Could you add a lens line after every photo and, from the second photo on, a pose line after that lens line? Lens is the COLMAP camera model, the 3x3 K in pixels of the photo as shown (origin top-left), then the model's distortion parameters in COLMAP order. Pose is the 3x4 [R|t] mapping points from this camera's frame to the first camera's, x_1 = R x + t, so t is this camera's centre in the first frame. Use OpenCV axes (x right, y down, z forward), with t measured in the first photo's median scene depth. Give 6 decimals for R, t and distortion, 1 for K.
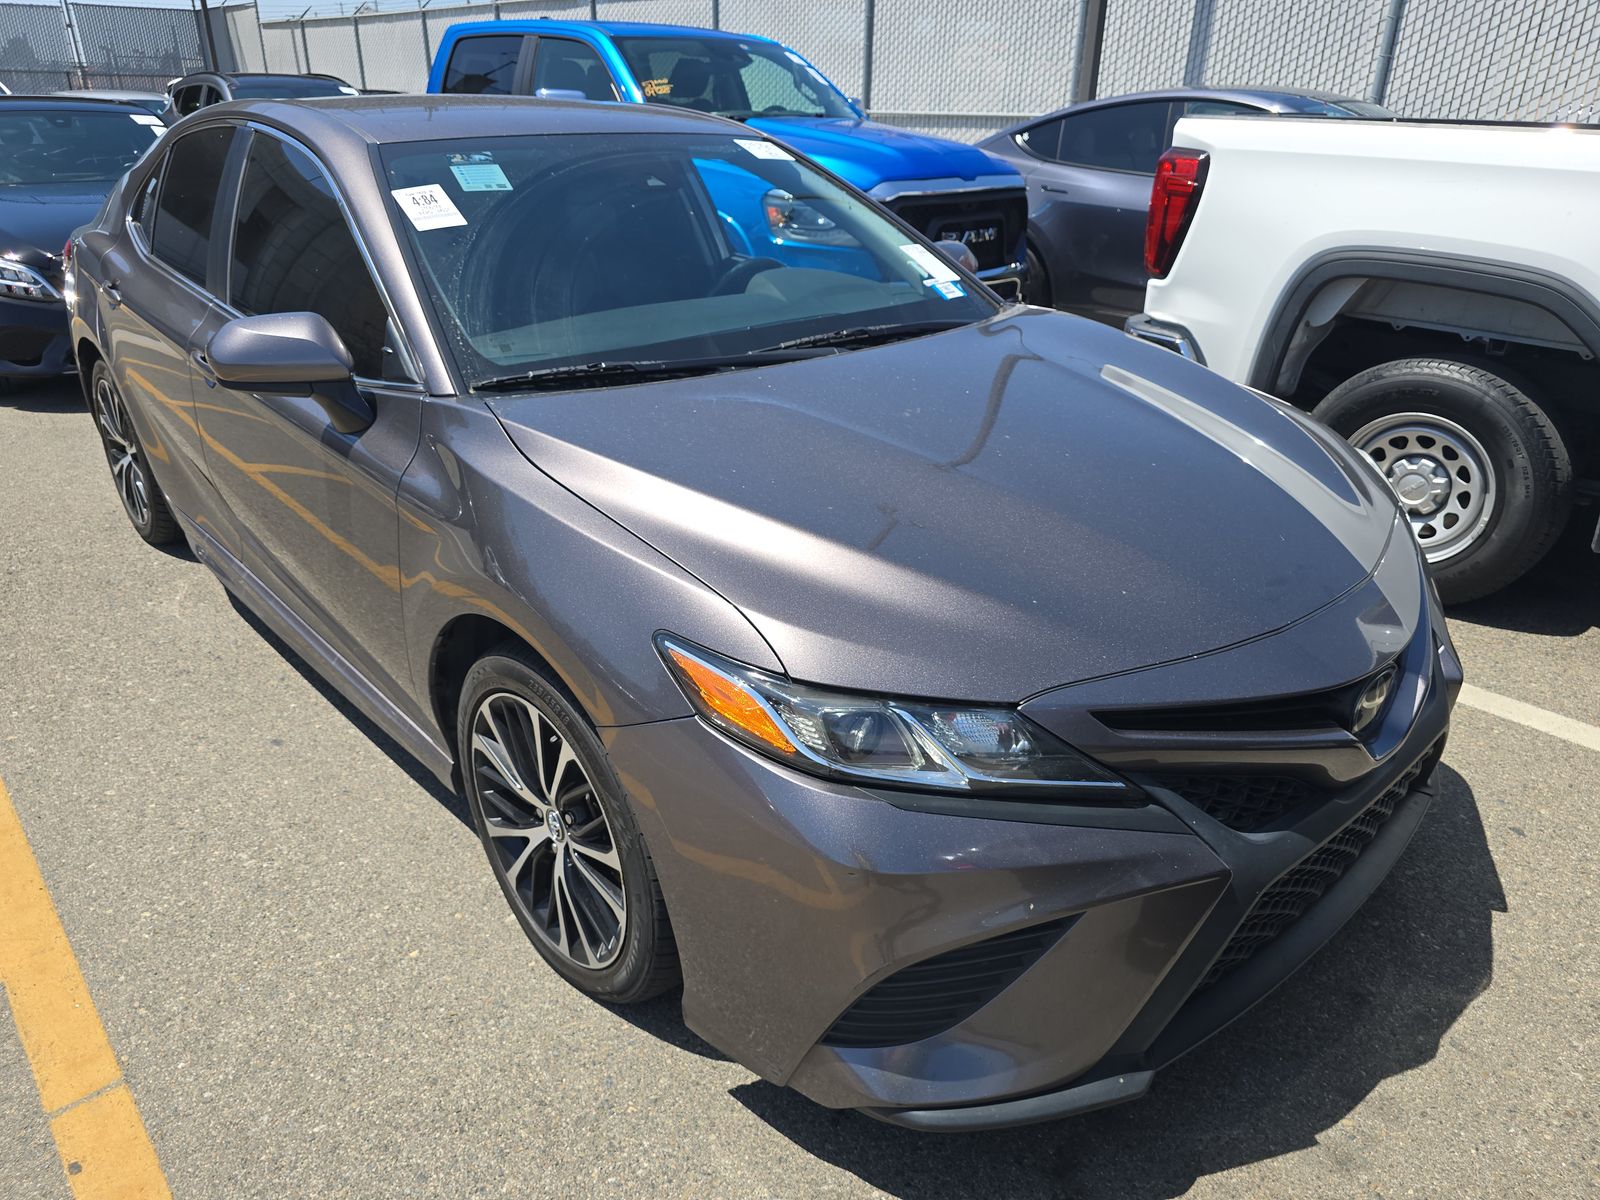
lens RADIAL K [[1062.6, 0, 800.0], [0, 1062.6, 600.0], [0, 0, 1]] dist [0.065069, -0.059752]
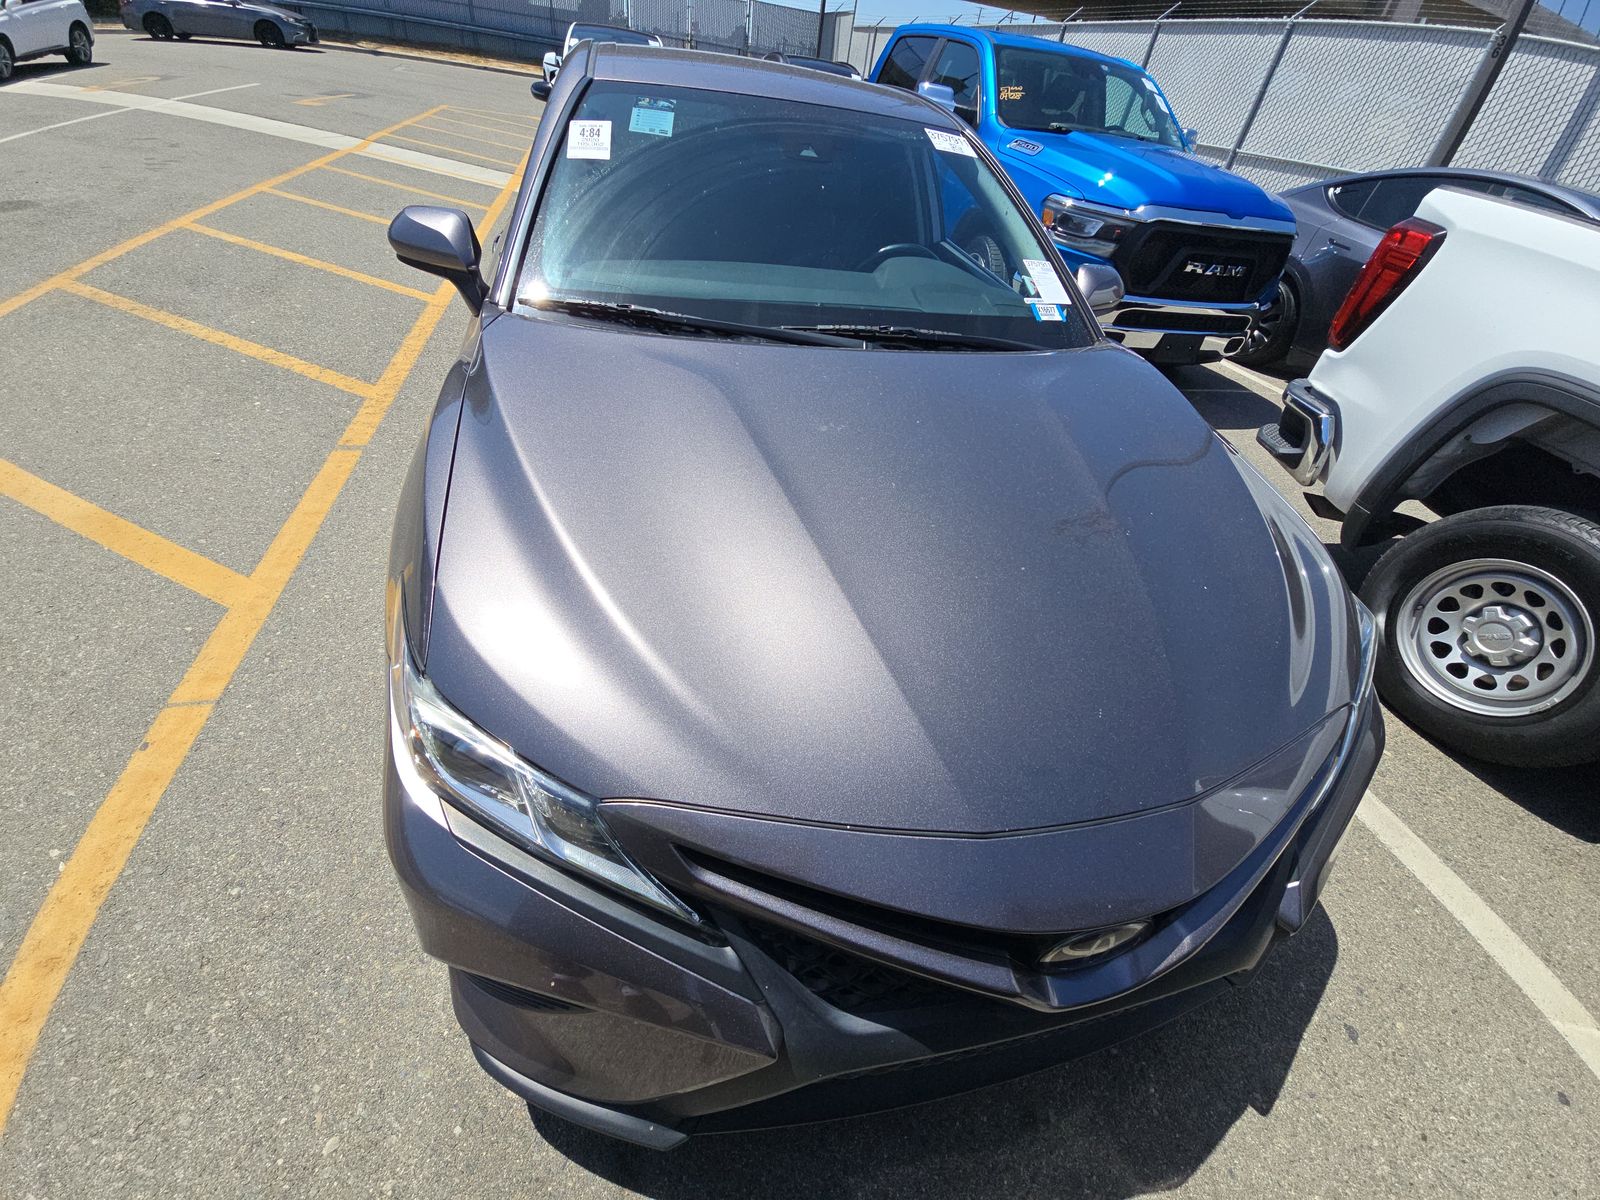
lens RADIAL K [[649.1, 0, 799.7], [0, 649.1, 594.5], [0, 0, 1]] dist [0.019122, -0.010970]
pose [[0.879045, 0.369305, -0.301485, 0.185285], [-0.299794, 0.919917, 0.252739, -0.102909], [0.370679, -0.131785, 0.919364, 0.234763]]
